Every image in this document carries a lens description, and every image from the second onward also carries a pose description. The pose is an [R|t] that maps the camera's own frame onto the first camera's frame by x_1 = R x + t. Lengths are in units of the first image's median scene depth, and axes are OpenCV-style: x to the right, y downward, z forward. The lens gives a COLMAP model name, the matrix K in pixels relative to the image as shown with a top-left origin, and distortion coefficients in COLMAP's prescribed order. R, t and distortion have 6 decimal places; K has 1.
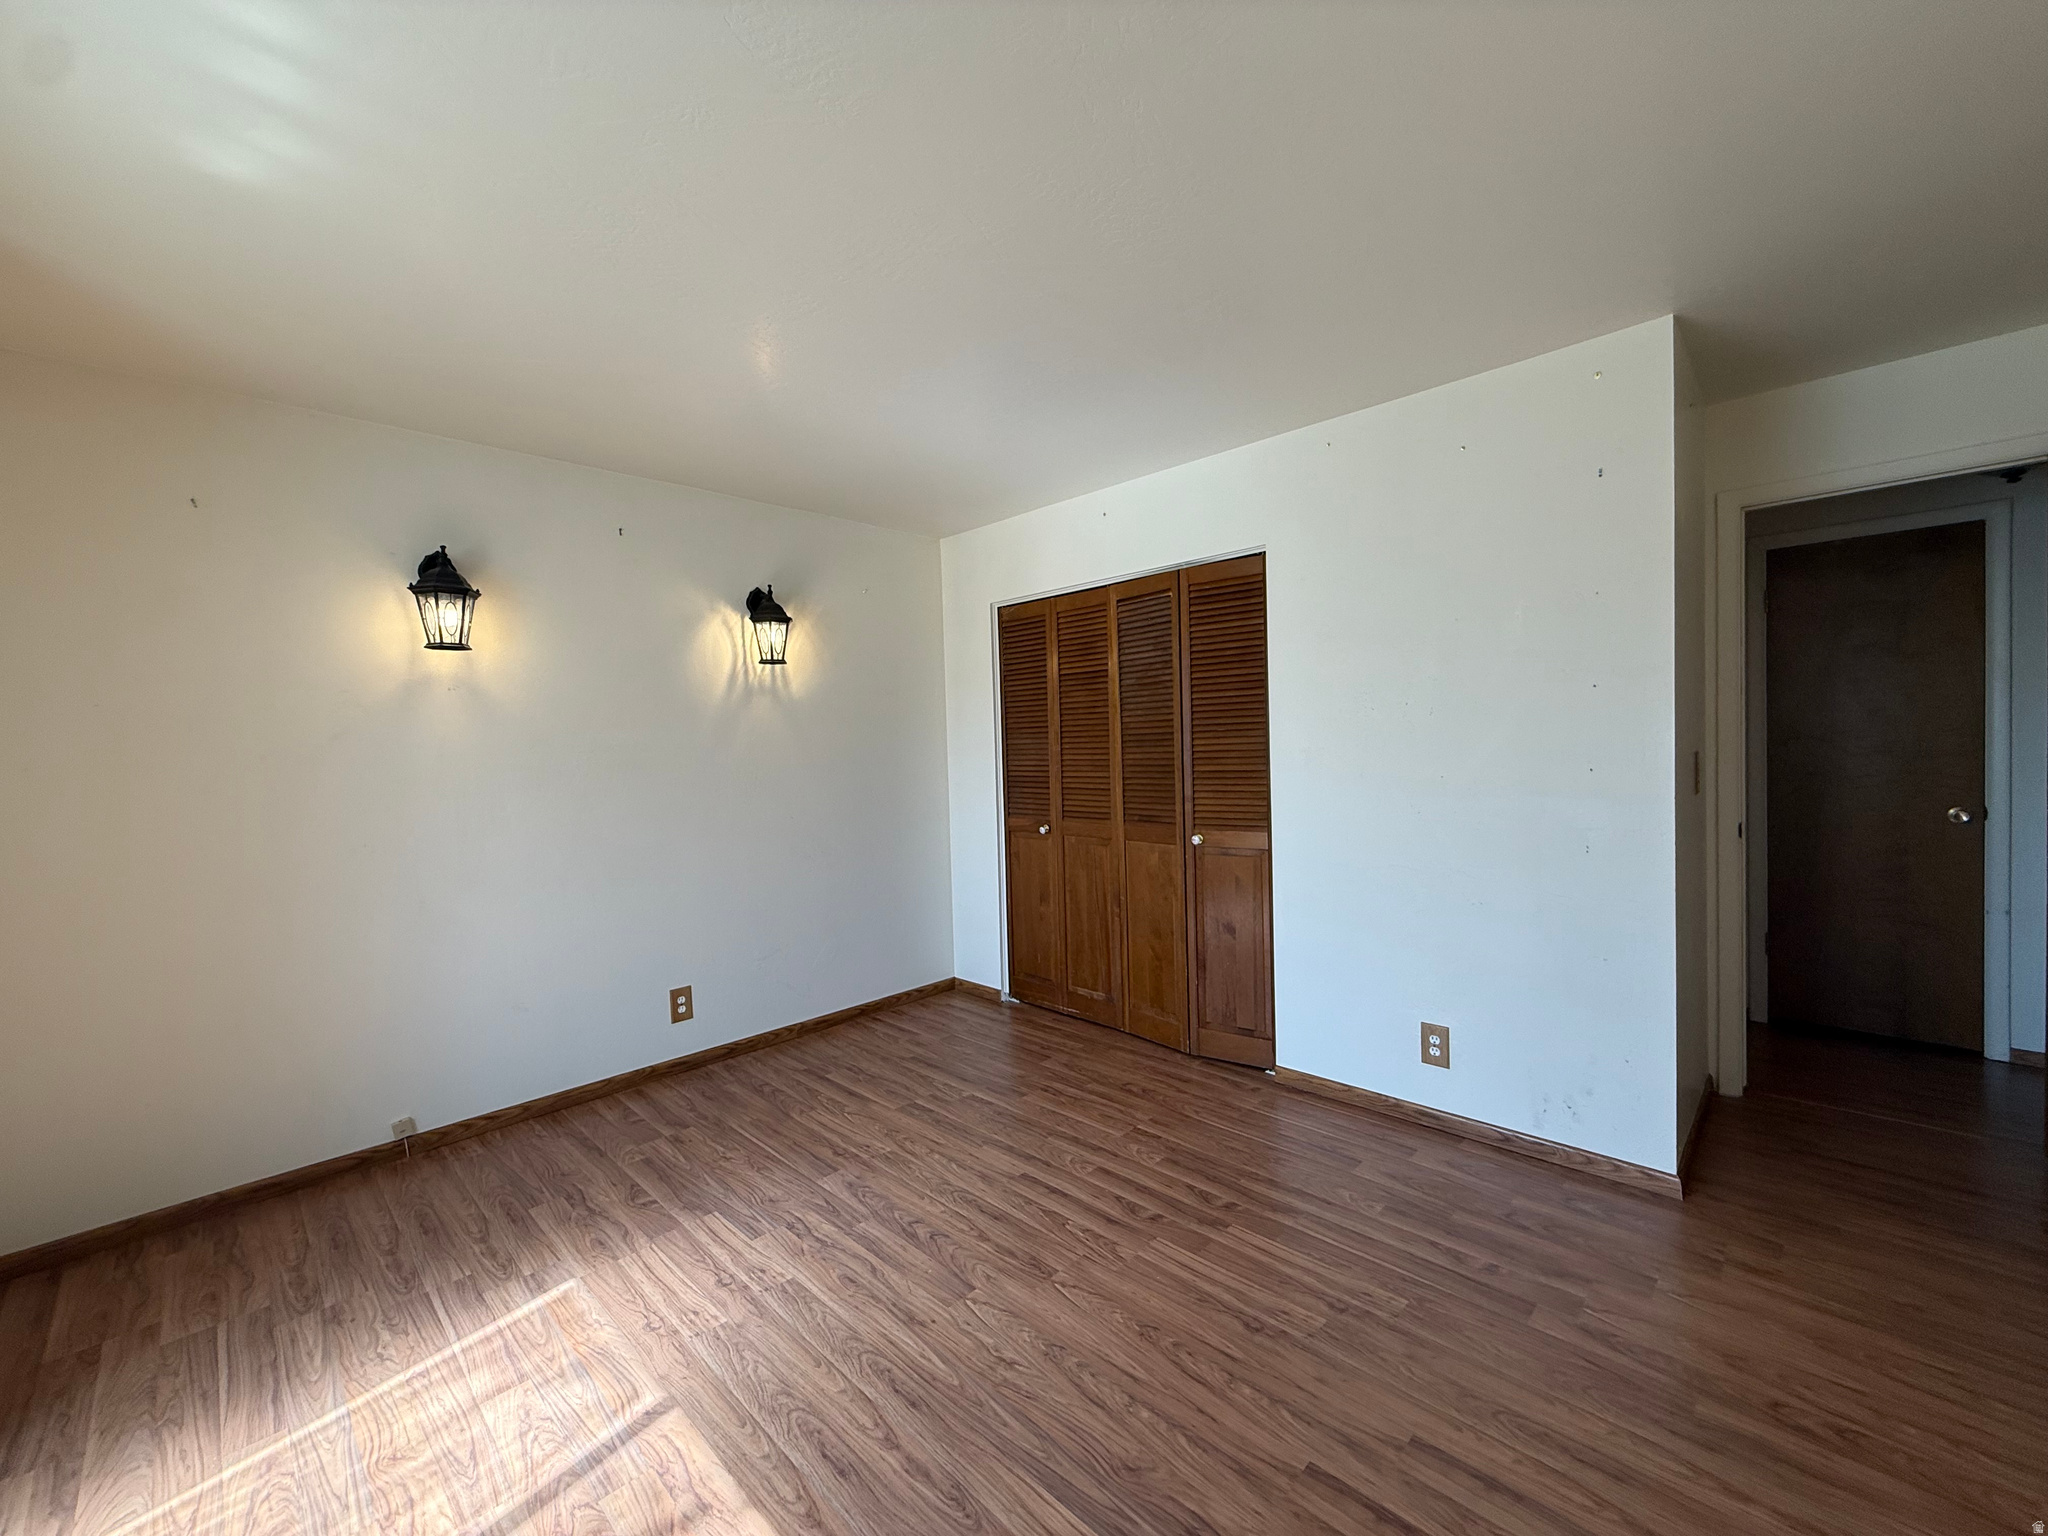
lens RADIAL K [[814.0, 0, 1022.1], [0, 814.0, 763.9], [0, 0, 1]] dist [0.000501, -0.000084]
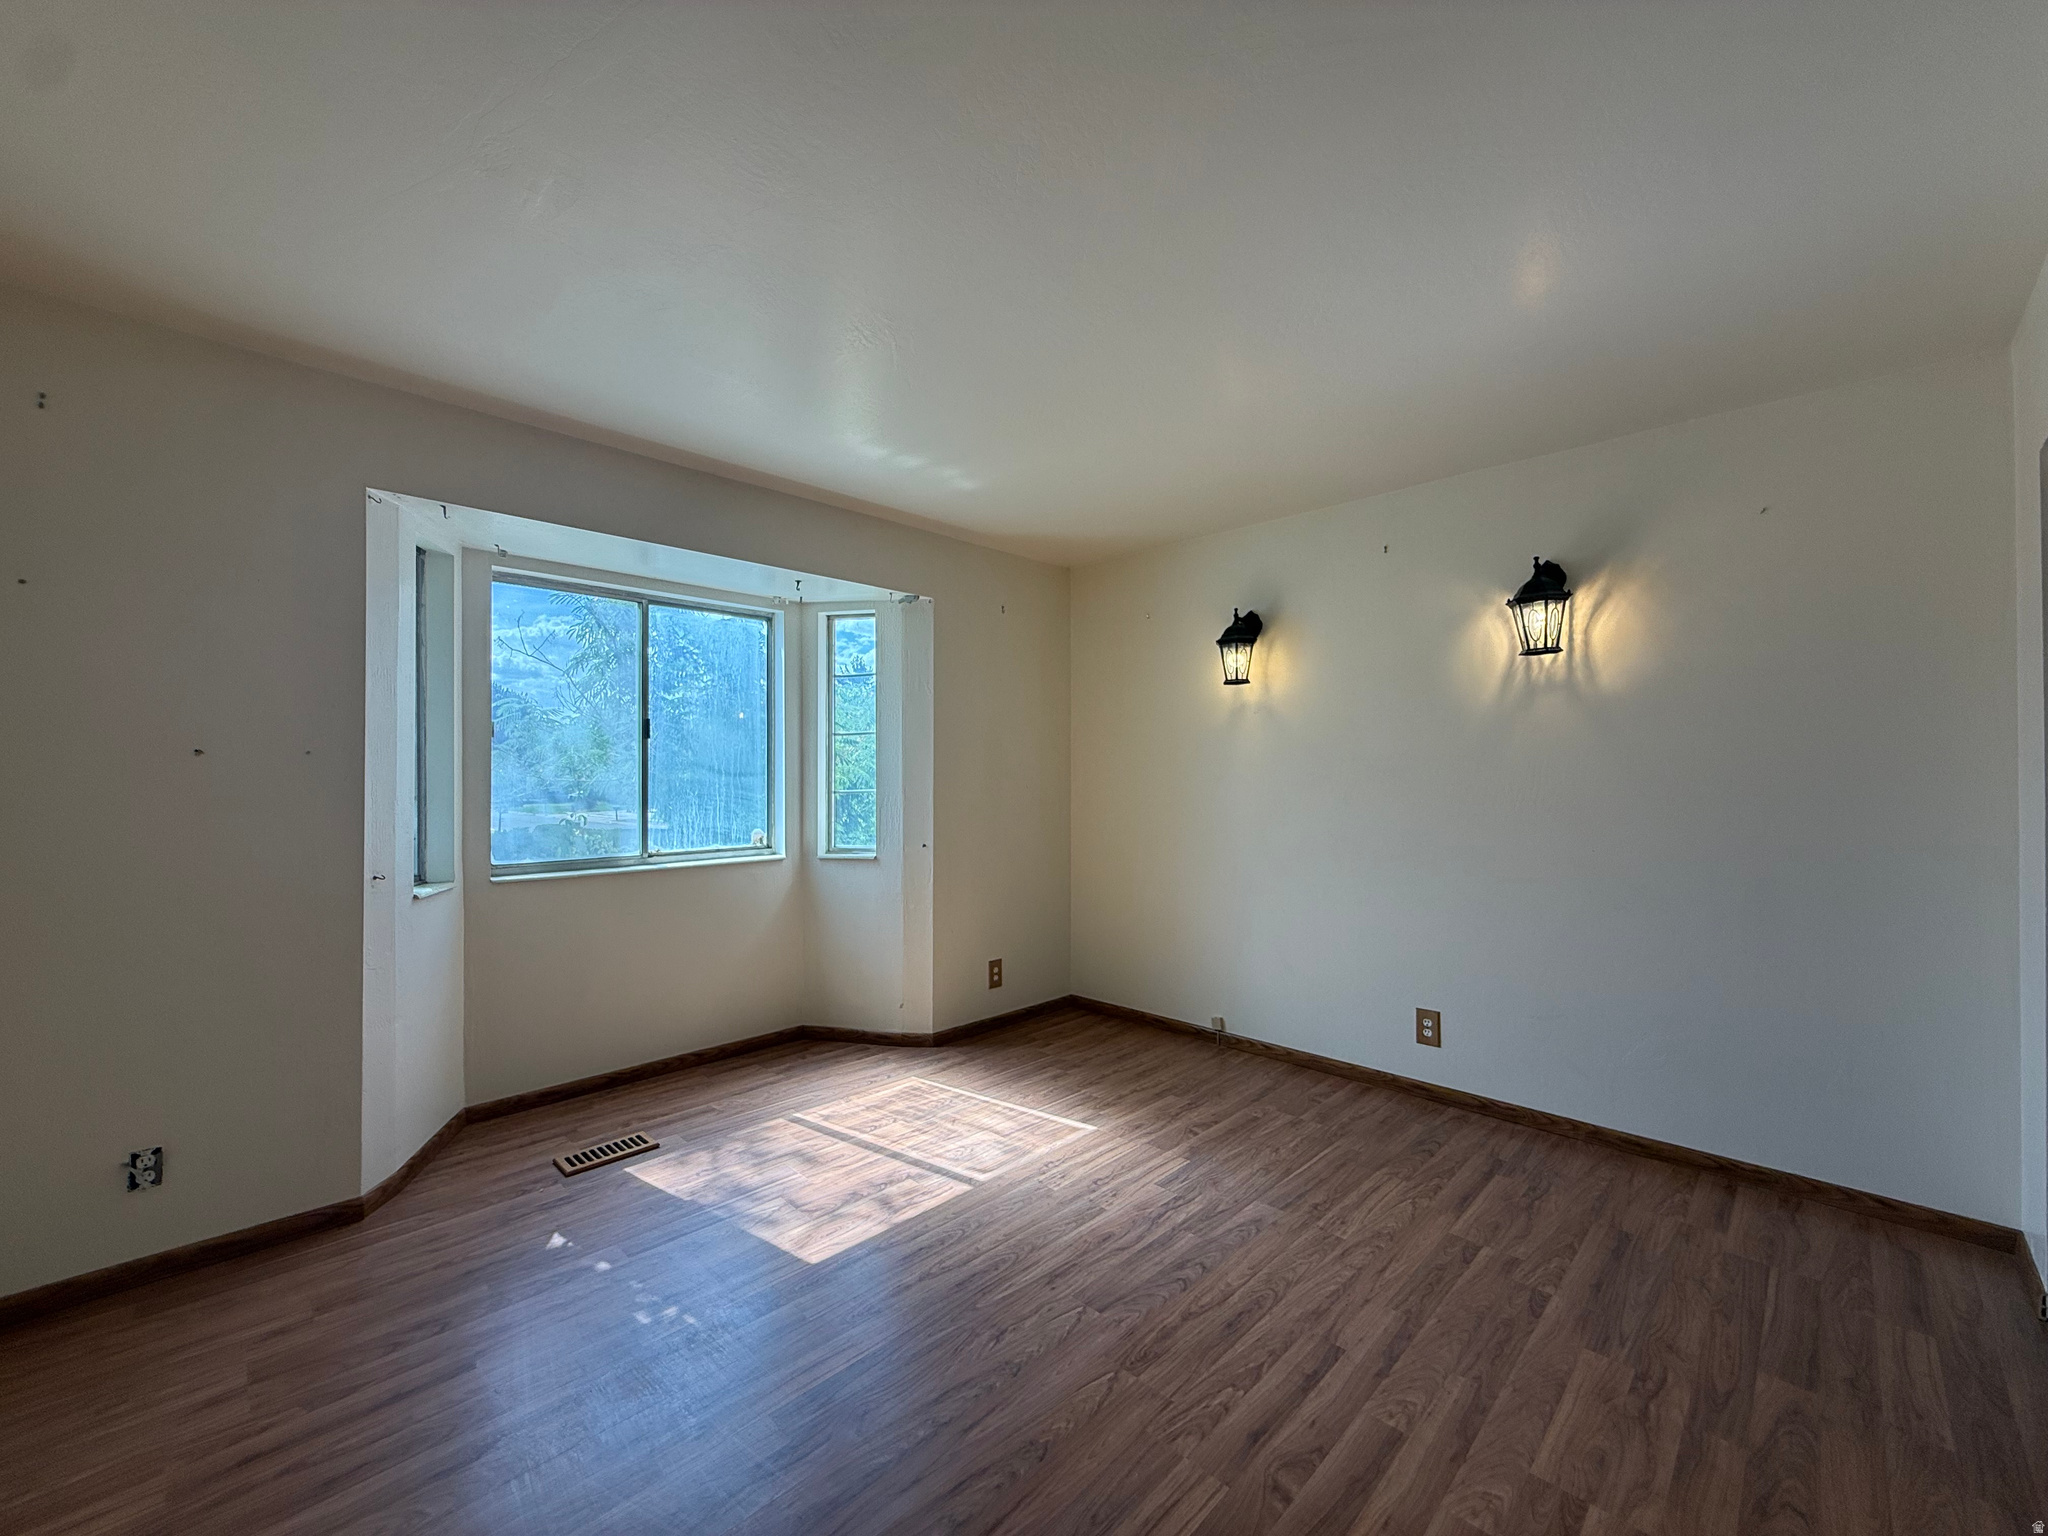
lens RADIAL K [[816.9, 0, 1020.0], [0, 816.9, 771.0], [0, 0, 1]] dist [-0.000864, 0.000140]
pose [[-0.008160, 0.020483, -0.999757, 0.753263], [-0.022328, 0.999537, 0.020661, -0.018671], [0.999717, 0.022491, -0.007698, 0.742754]]
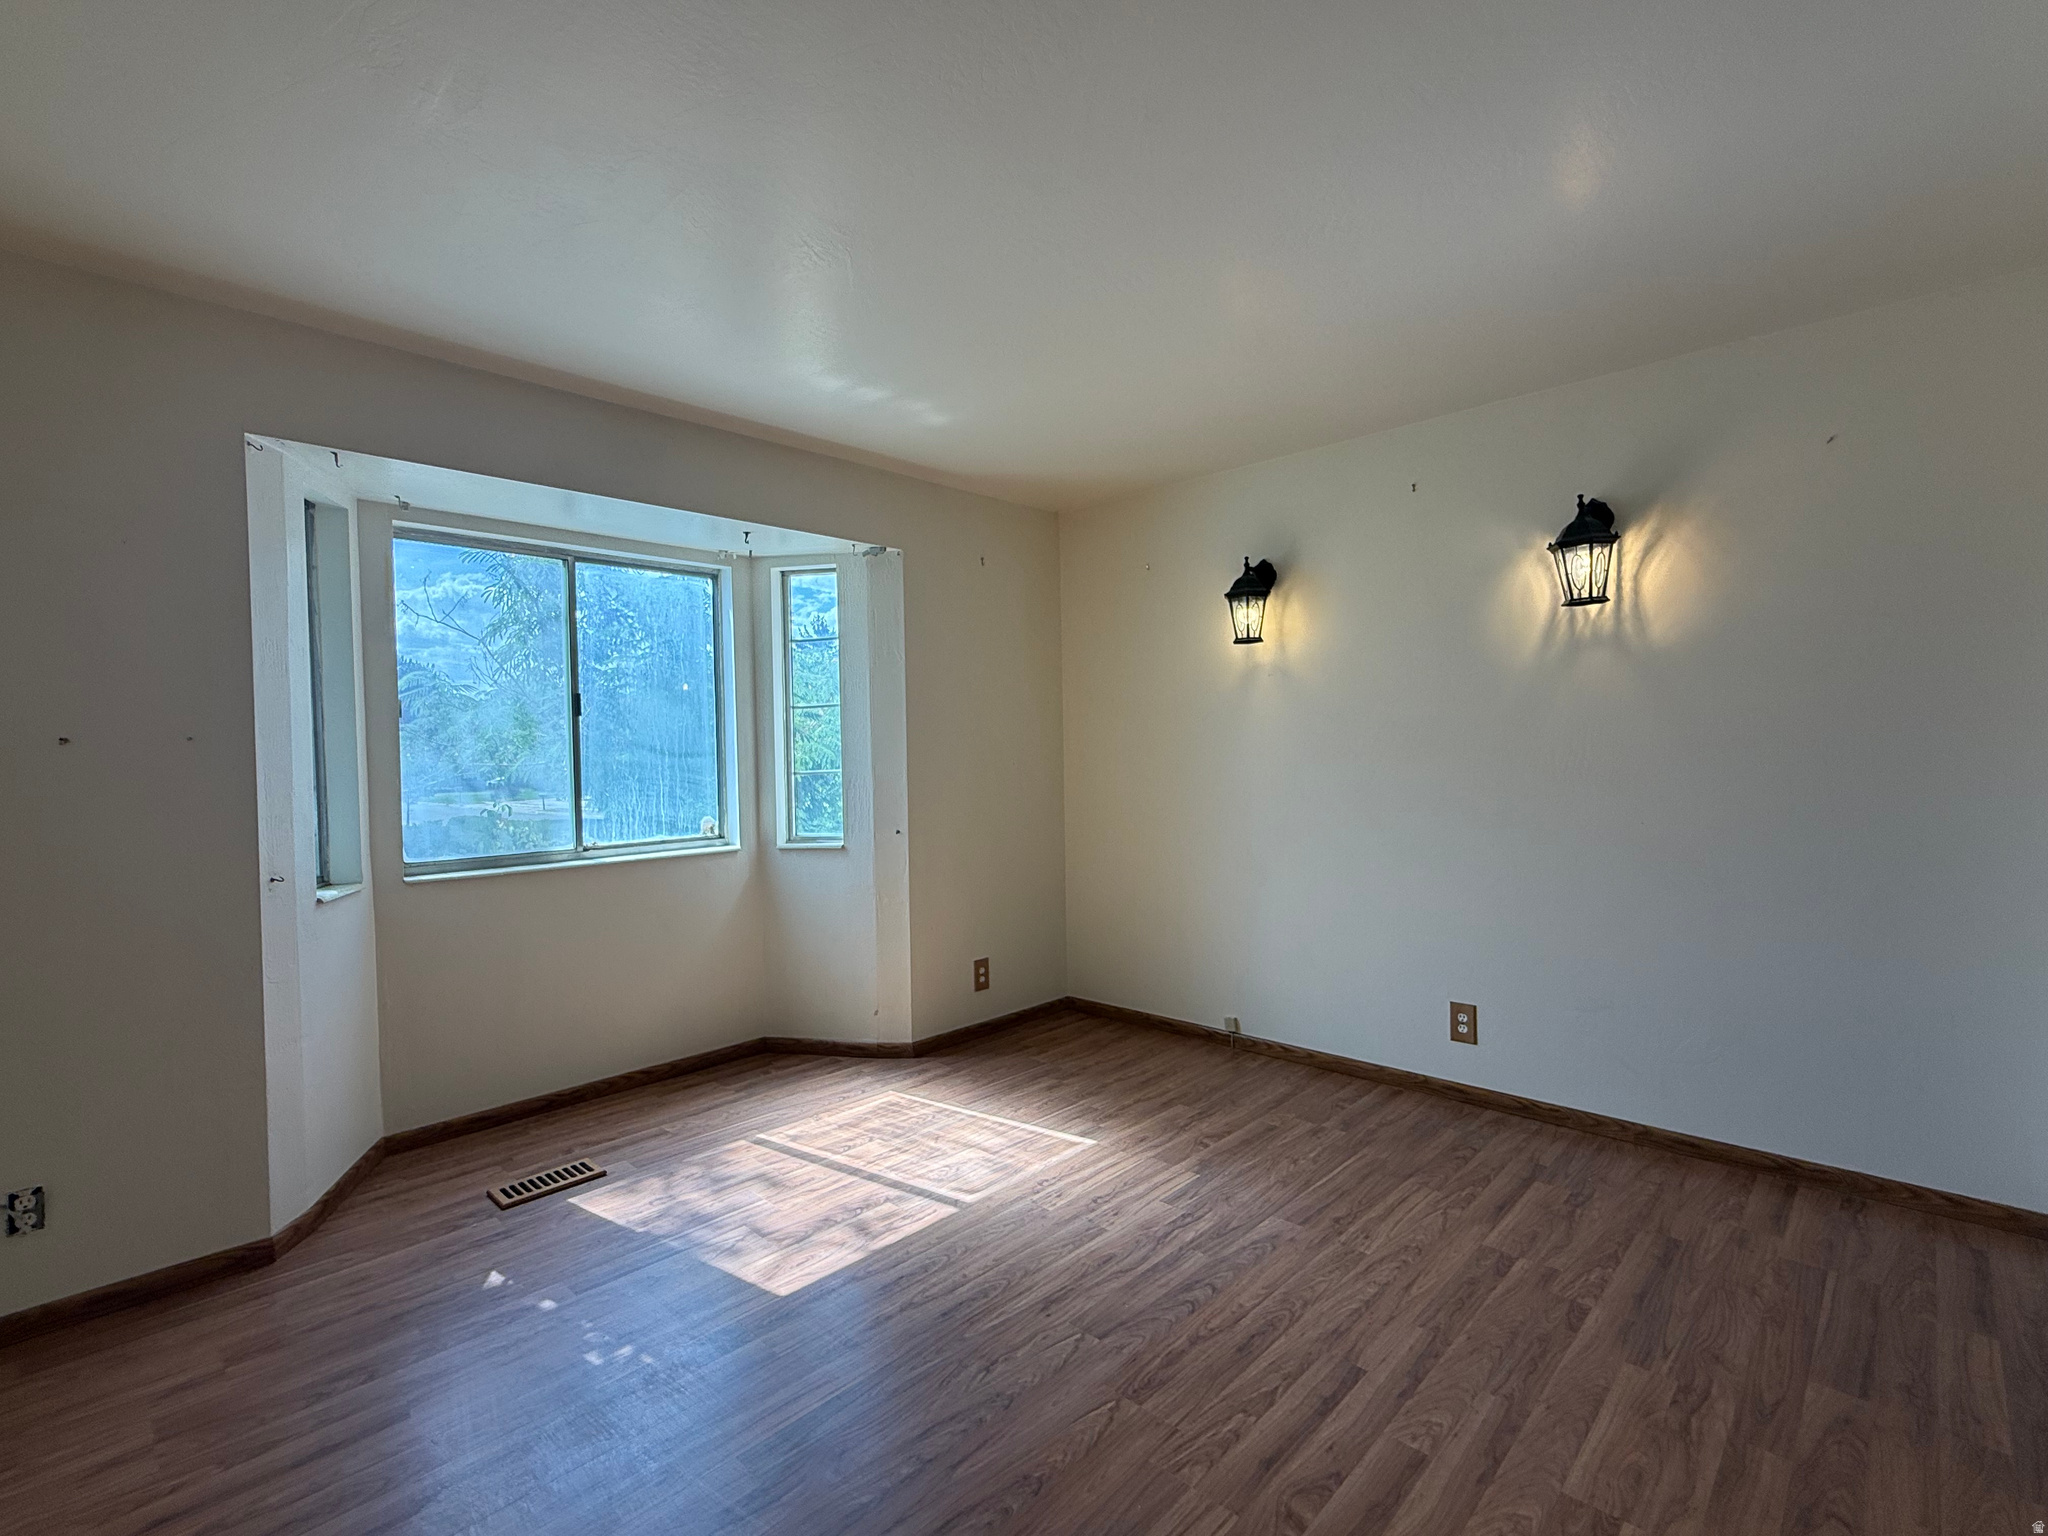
lens RADIAL K [[938.1, 0, 1025.6], [0, 938.1, 770.4], [0, 0, 1]] dist [0.000512, -0.000495]
pose [[0.010053, 0.047652, -0.998813, 0.775355], [-0.005355, 0.998852, 0.047600, -0.020187], [0.999935, 0.004870, 0.010296, 0.749619]]
